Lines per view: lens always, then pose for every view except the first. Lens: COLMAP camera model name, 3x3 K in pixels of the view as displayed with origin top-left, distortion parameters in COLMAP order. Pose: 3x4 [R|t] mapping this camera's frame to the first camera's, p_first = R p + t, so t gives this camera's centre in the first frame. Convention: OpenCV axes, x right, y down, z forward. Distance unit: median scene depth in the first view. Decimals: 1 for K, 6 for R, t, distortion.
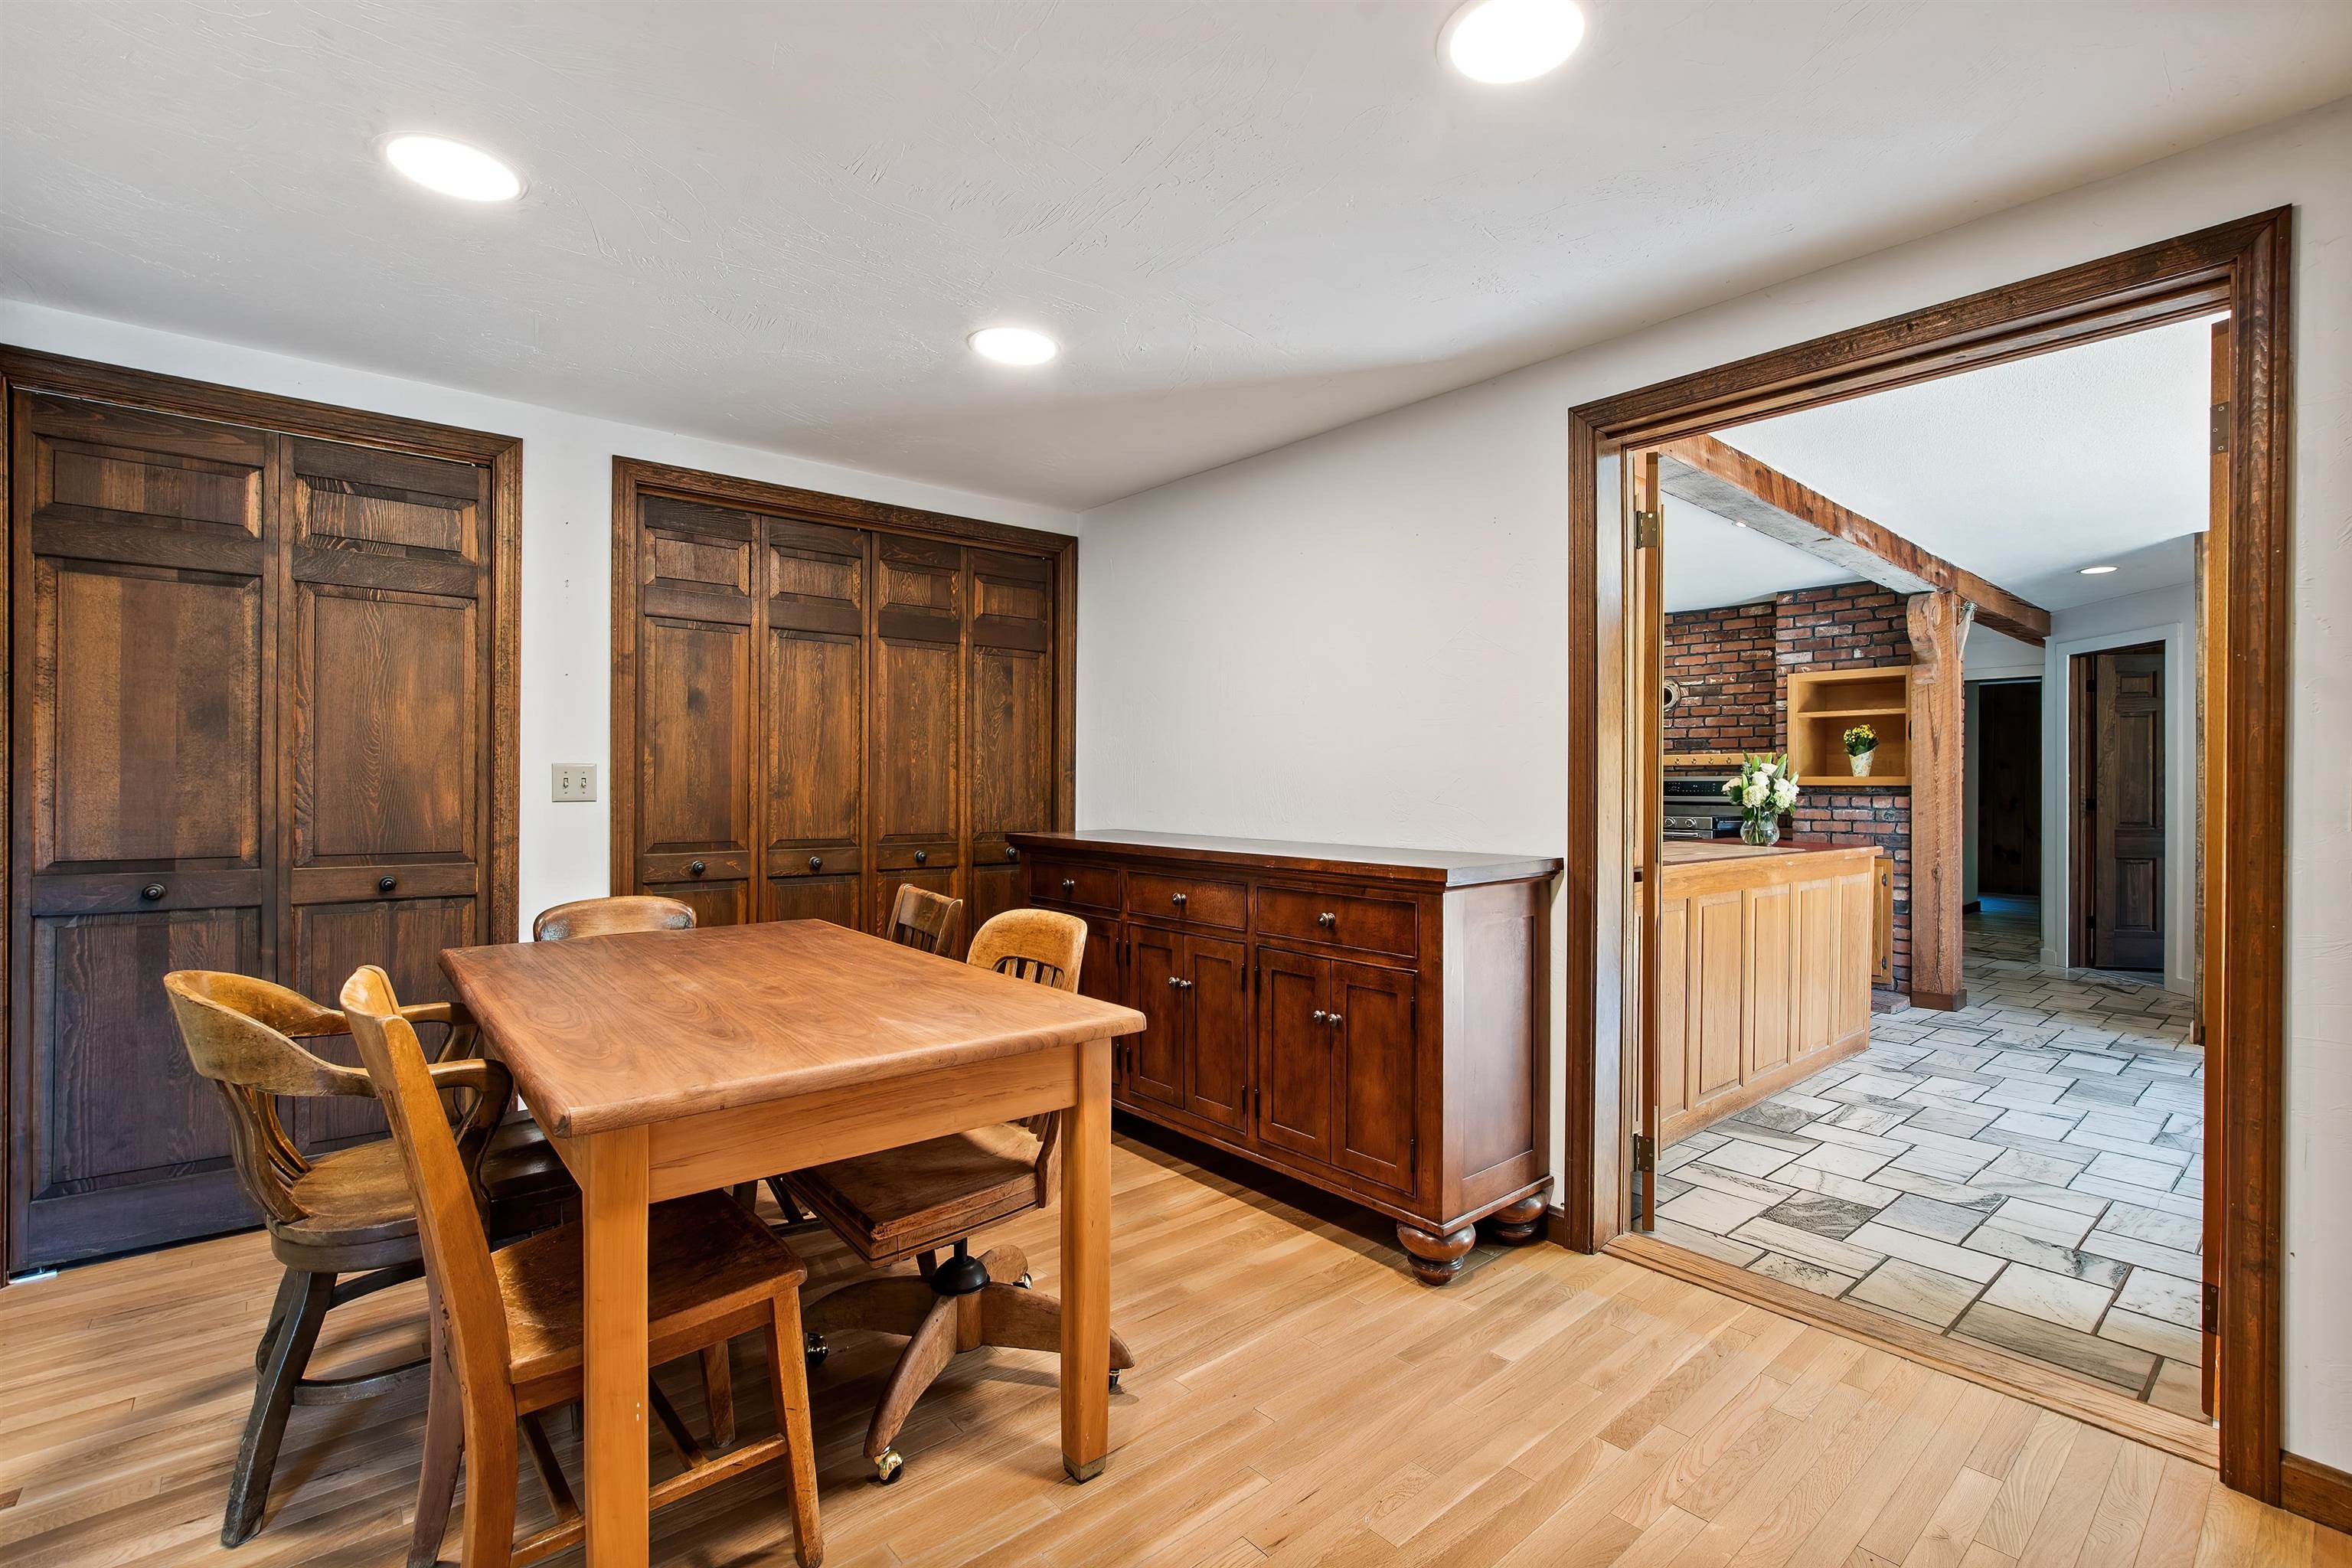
lens RADIAL K [[1064.8, 0, 1230.1], [0, 1064.8, 779.0], [0, 0, 1]] dist [-0.026578, 0.004840]
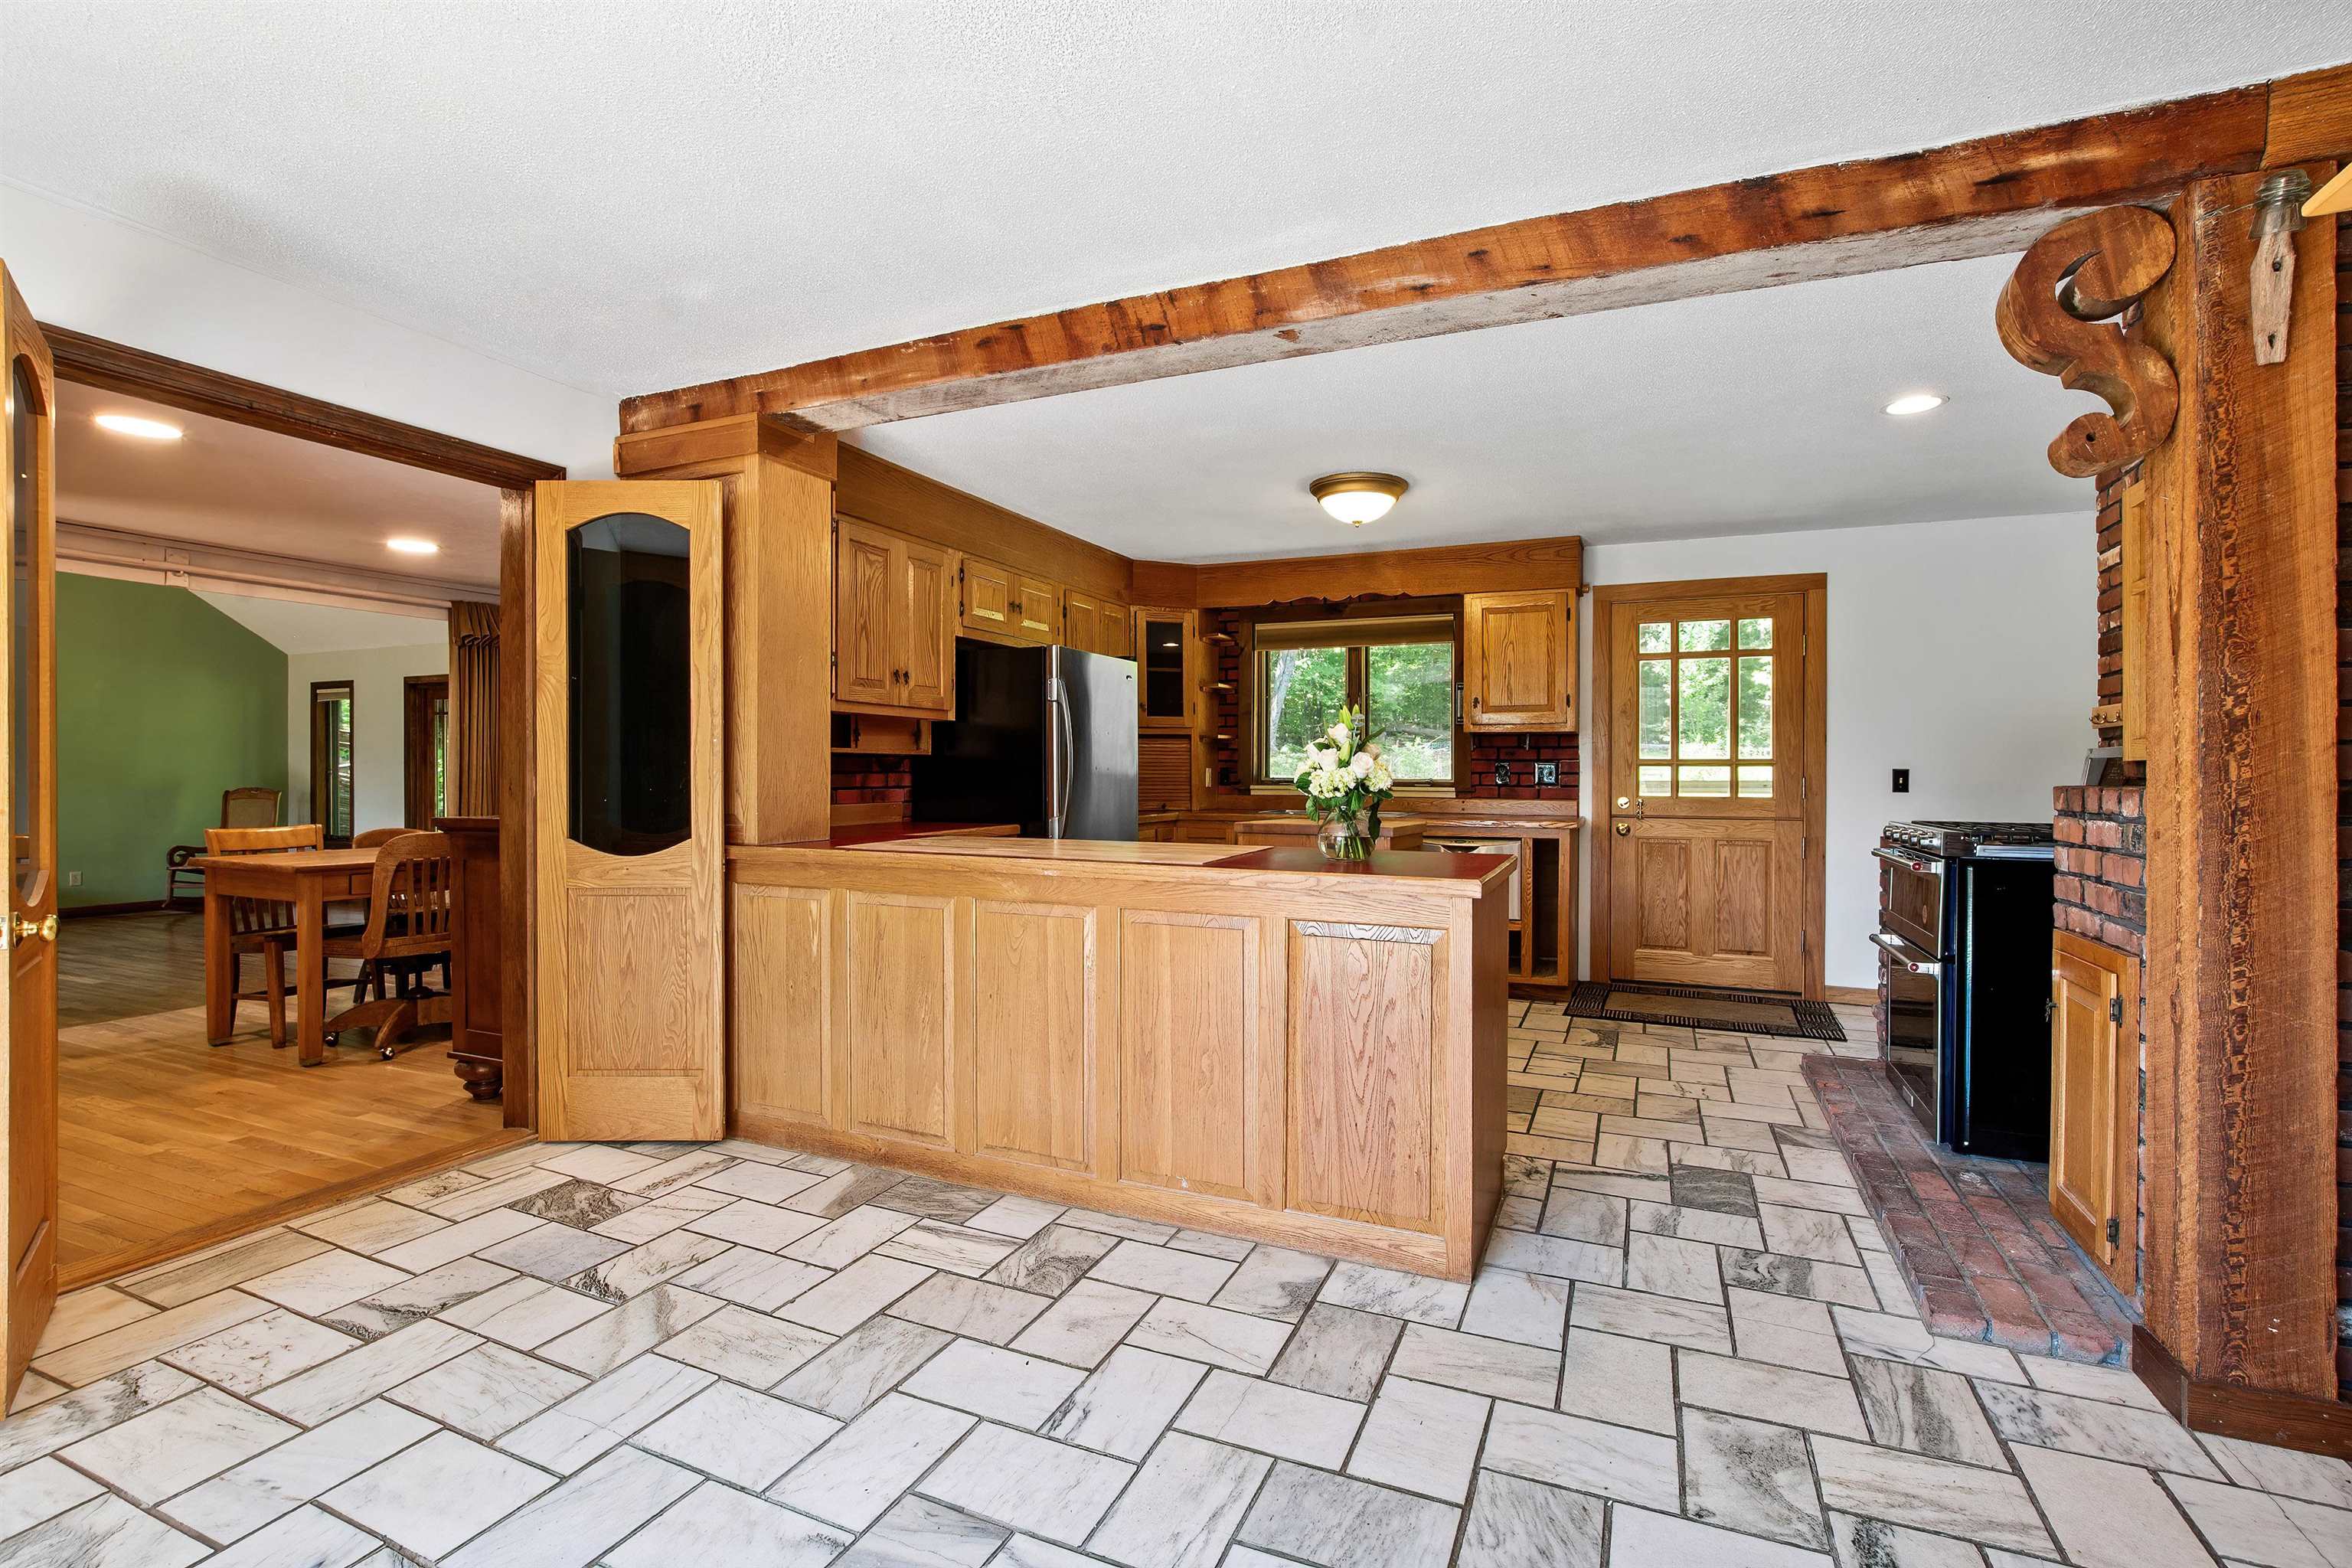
lens RADIAL K [[1064.8, 0, 1196.4], [0, 1064.8, 777.7], [0, 0, 1]] dist [-0.026578, 0.004840]
pose [[0.414266, -0.000933, -0.910155, 1.362902], [0.002650, 0.999996, 0.000182, 0.021213], [0.910152, -0.002487, 0.414267, 0.911102]]
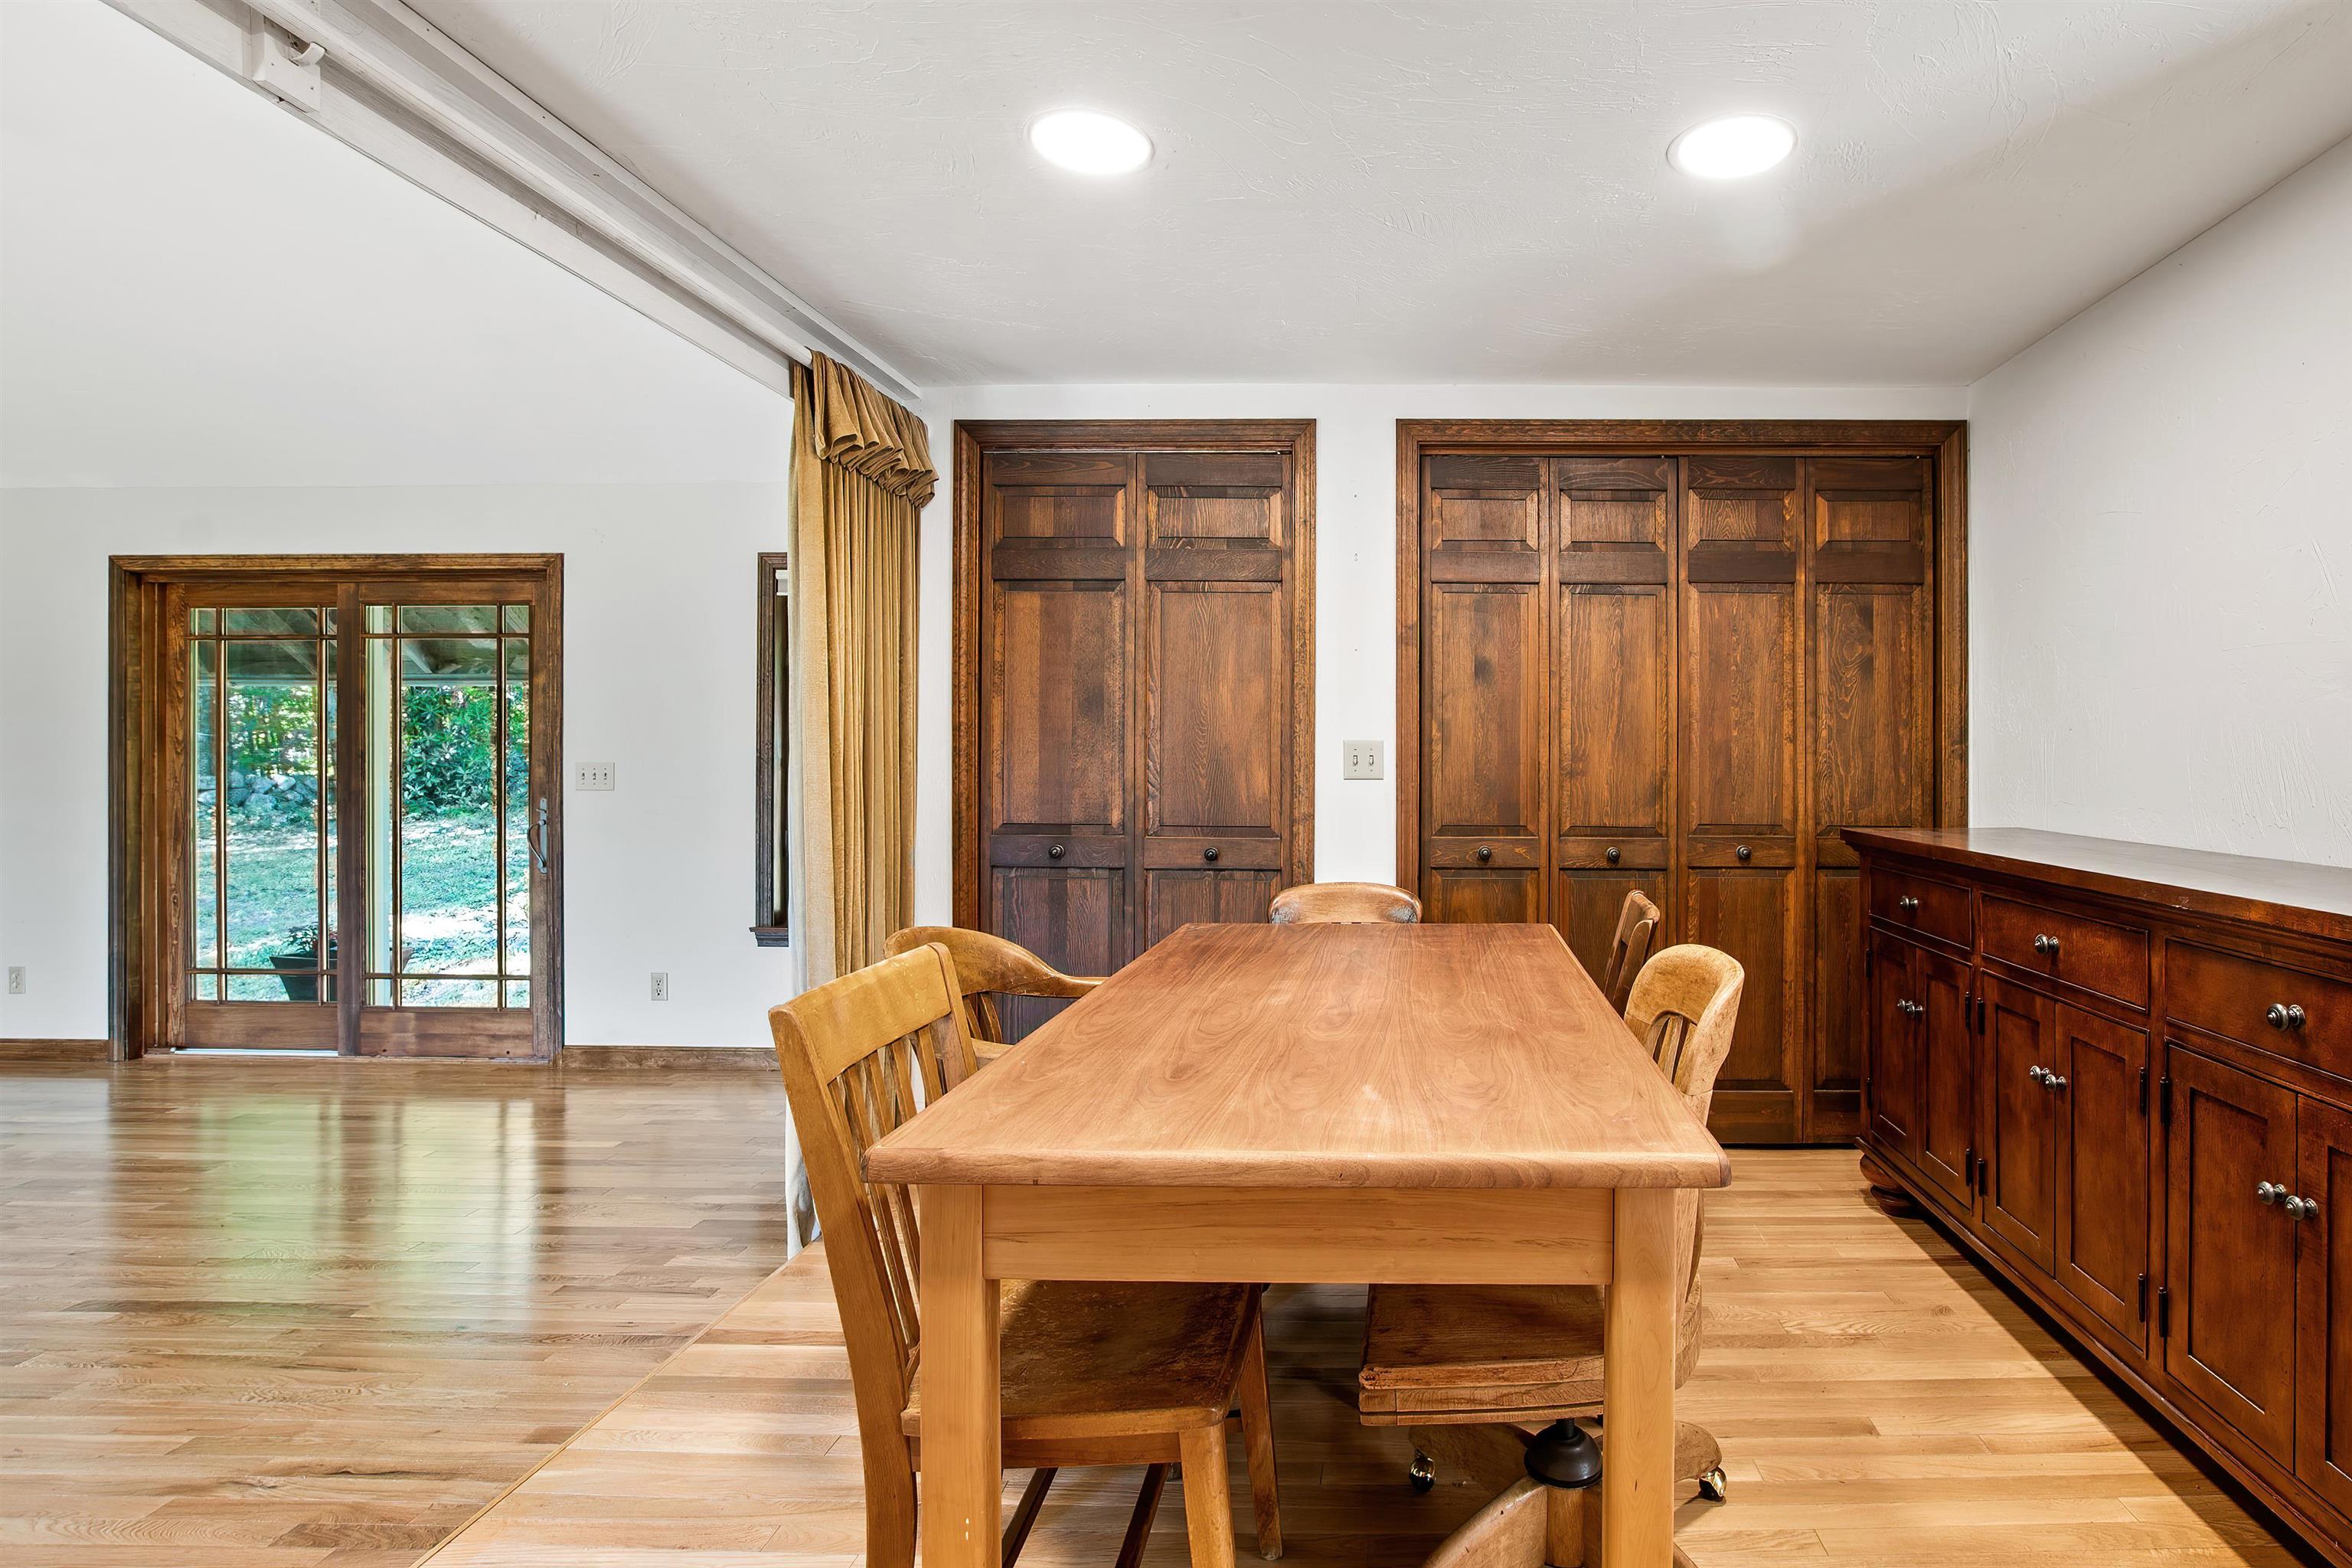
lens RADIAL K [[1138.1, 0, 1418.1], [0, 1138.1, 747.6], [0, 0, 1]] dist [-0.034112, 0.004831]
pose [[0.744714, -0.007527, -0.667341, 0.112493], [0.001968, 0.999957, -0.009083, 0.001310], [0.667380, 0.005451, 0.744697, 0.234503]]
